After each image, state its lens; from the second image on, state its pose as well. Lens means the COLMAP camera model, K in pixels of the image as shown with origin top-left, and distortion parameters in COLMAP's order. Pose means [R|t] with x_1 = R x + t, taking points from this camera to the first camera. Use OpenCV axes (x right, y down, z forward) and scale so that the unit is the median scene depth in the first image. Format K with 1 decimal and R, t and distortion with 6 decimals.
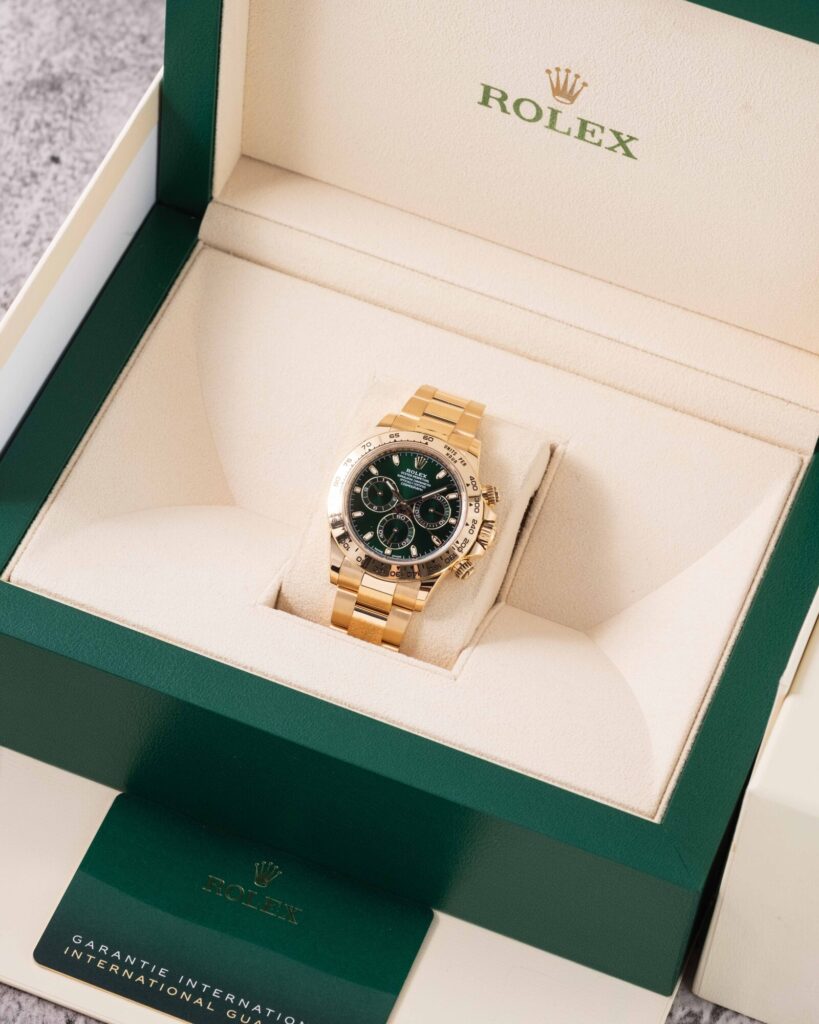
lens RADIAL K [[4135.7, 0, 409.5], [0, 4135.7, 512.0], [0, 0, 1]] dist [0.010108, 7.082305]
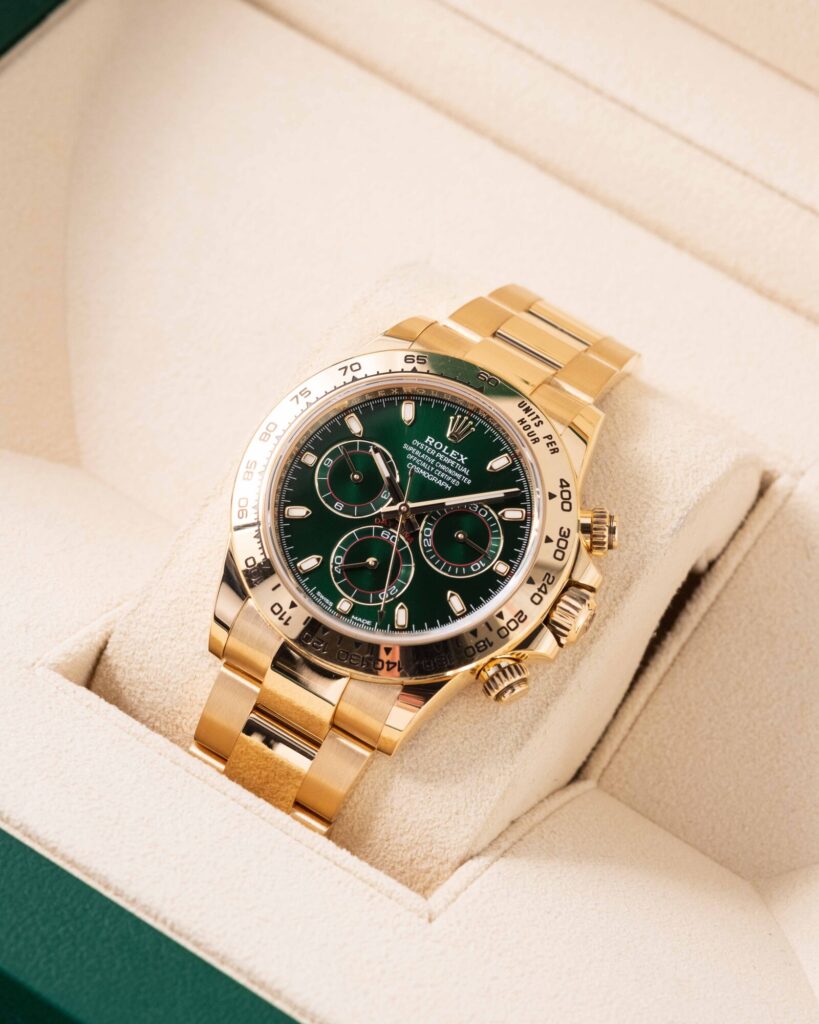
lens RADIAL K [[4135.7, 0, 409.5], [0, 4135.7, 512.0], [0, 0, 1]] dist [0.010108, 7.082305]
pose [[0.975899, 0.196734, -0.094430, 0.041372], [-0.202837, 0.977372, -0.060005, 0.024825], [0.080488, 0.077713, 0.993721, 0.556029]]
